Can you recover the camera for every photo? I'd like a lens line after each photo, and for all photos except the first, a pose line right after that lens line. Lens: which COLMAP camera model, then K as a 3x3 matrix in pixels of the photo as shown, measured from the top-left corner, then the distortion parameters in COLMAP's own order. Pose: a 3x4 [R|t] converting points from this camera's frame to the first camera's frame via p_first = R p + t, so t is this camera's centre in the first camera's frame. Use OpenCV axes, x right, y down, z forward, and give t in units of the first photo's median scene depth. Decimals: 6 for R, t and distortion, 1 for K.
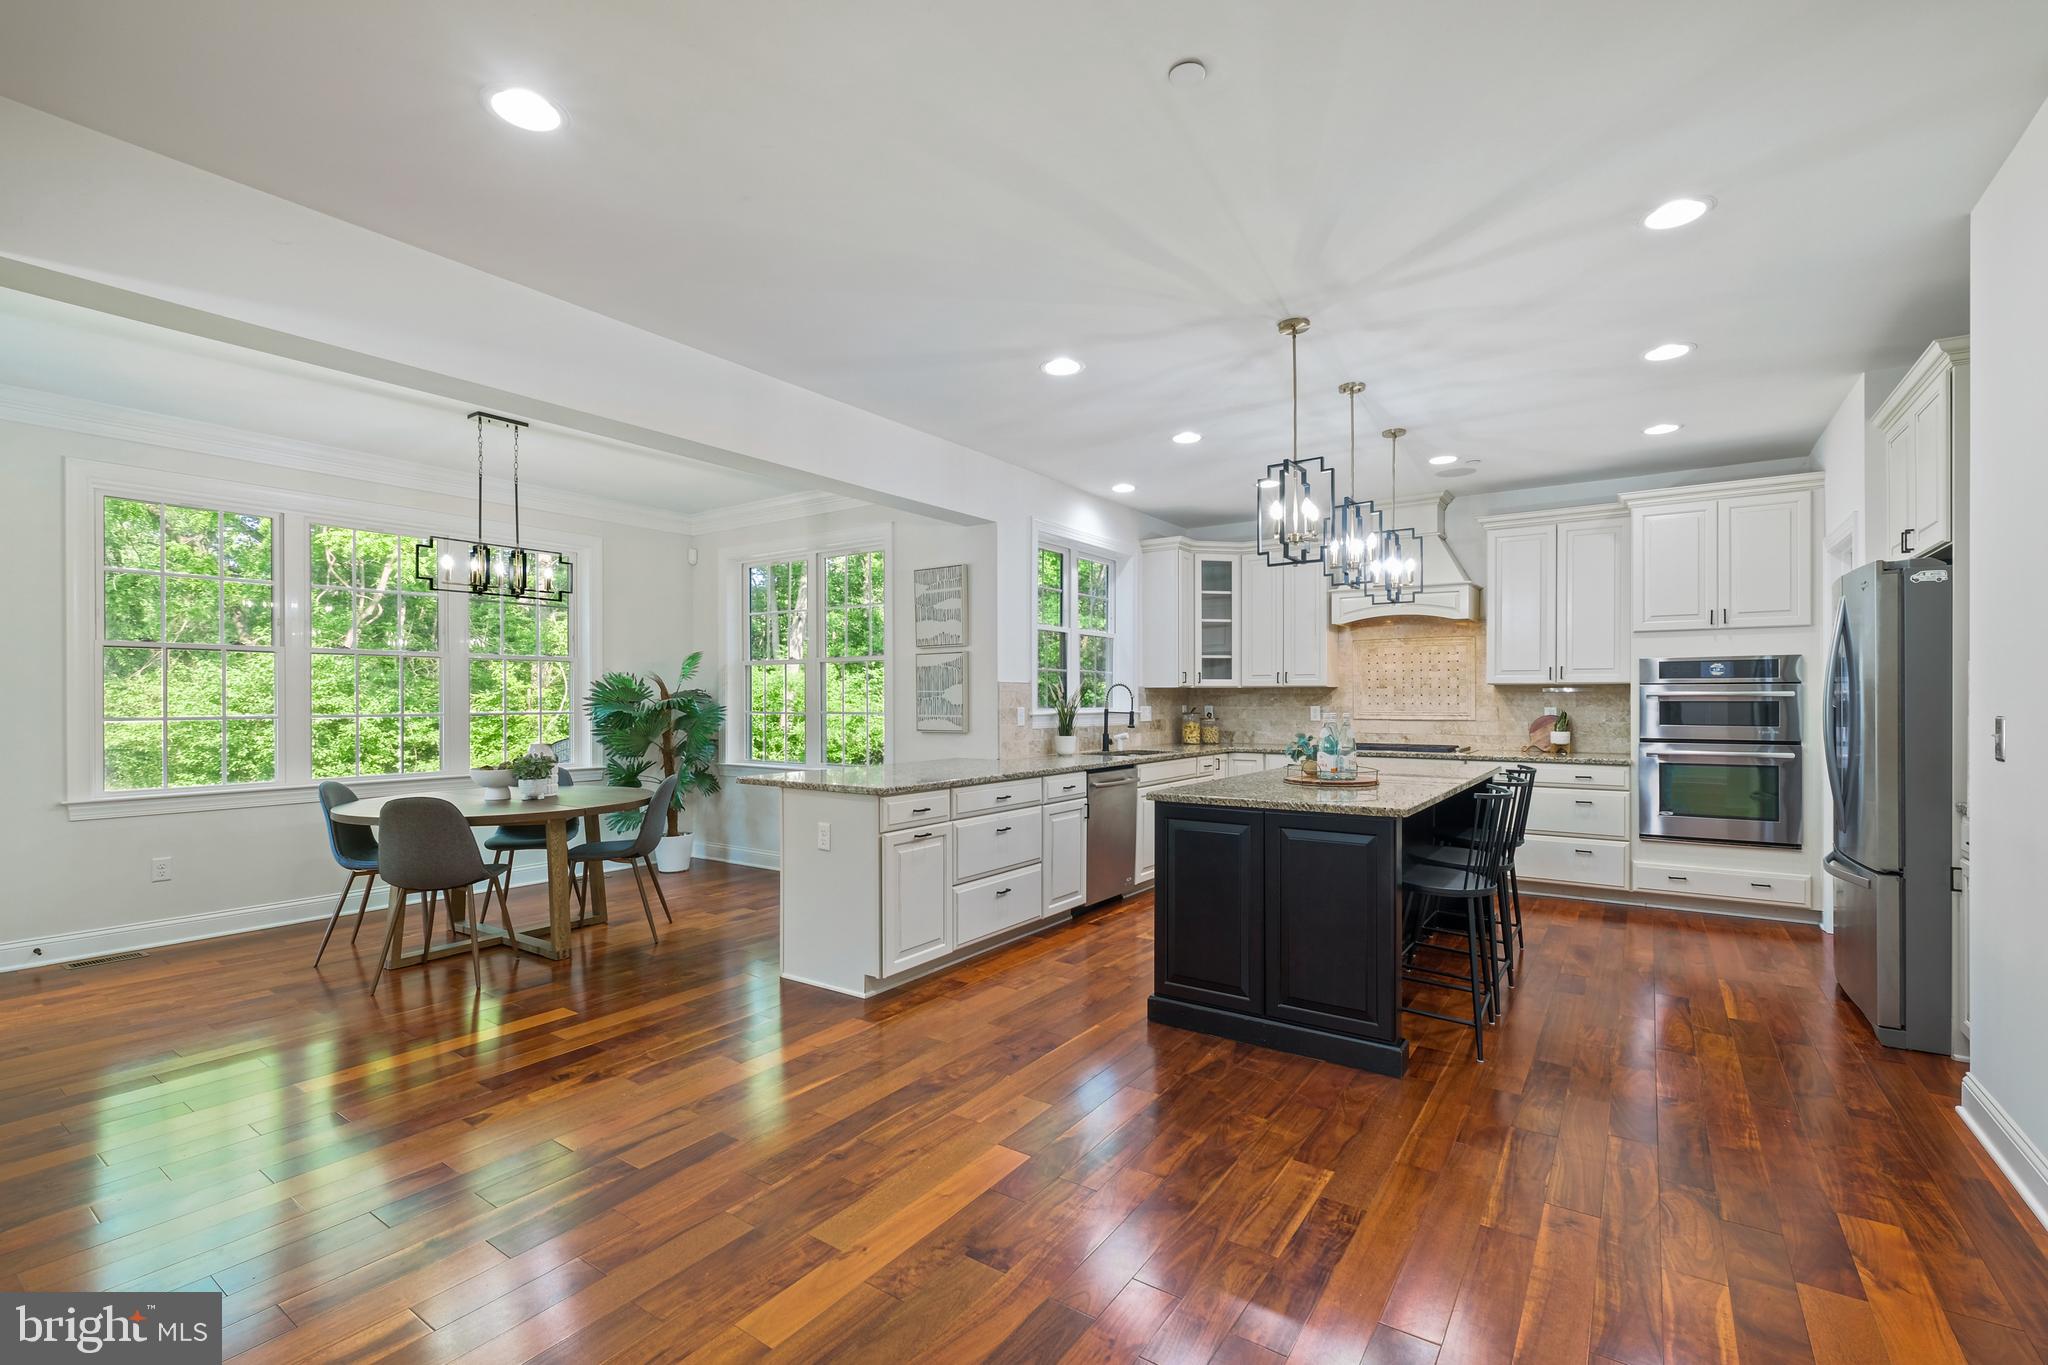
lens RADIAL K [[886.3, 0, 1022.7], [0, 886.3, 692.1], [0, 0, 1]] dist [0.005463, 0.000442]
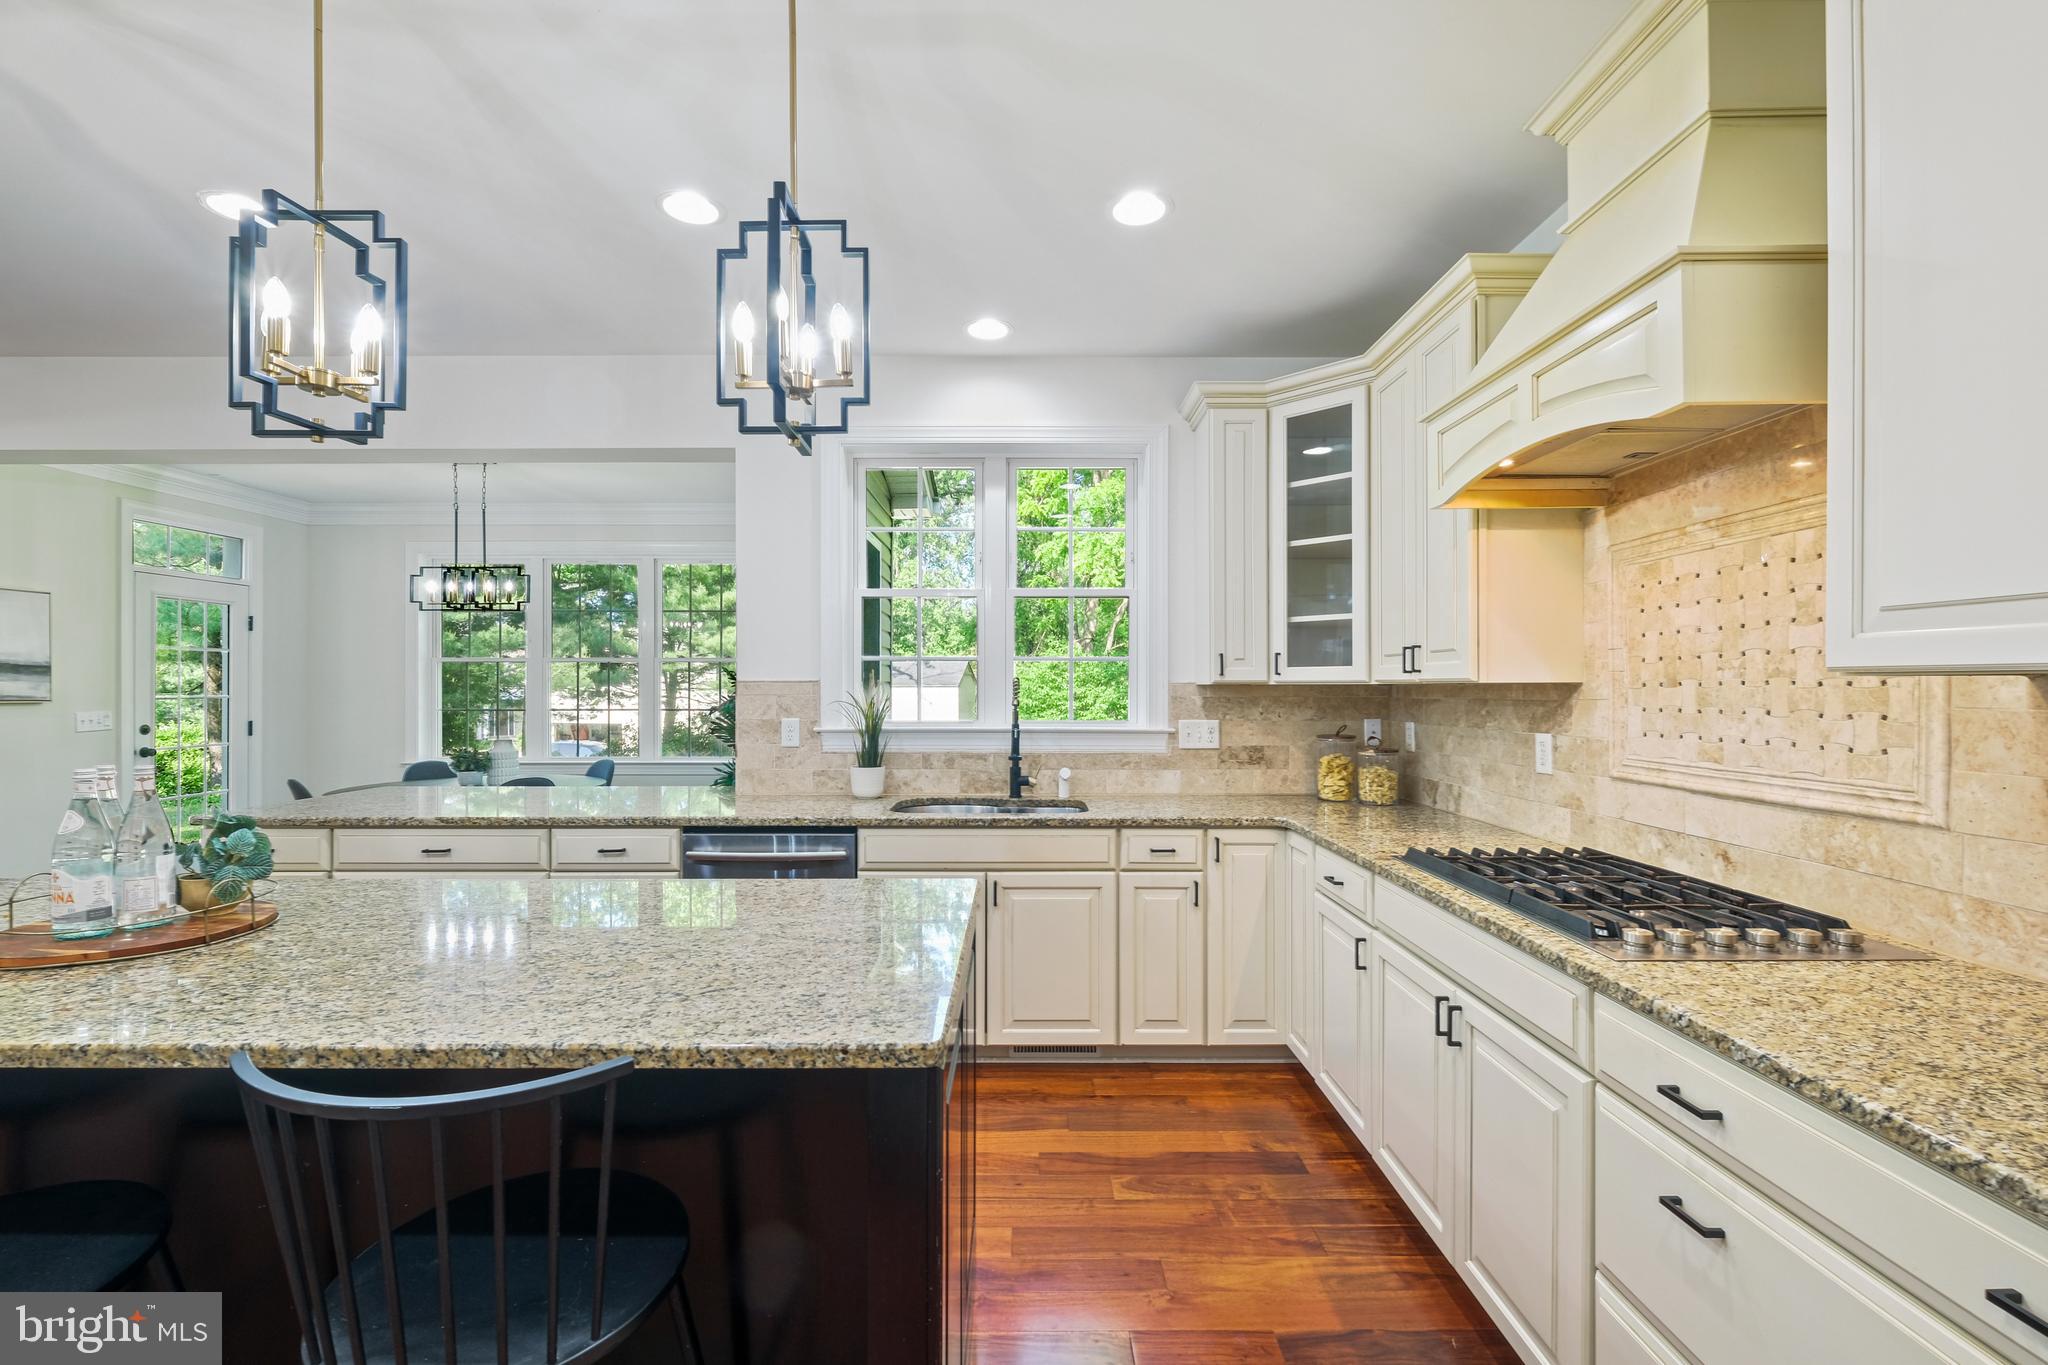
lens RADIAL K [[886.3, 0, 1023.2], [0, 886.3, 683.2], [0, 0, 1]] dist [0.005463, 0.000442]
pose [[0.581536, -0.004046, -0.813510, 0.524943], [0.004358, 0.999989, -0.001858, -0.005972], [0.813509, -0.002465, 0.581547, 0.627191]]
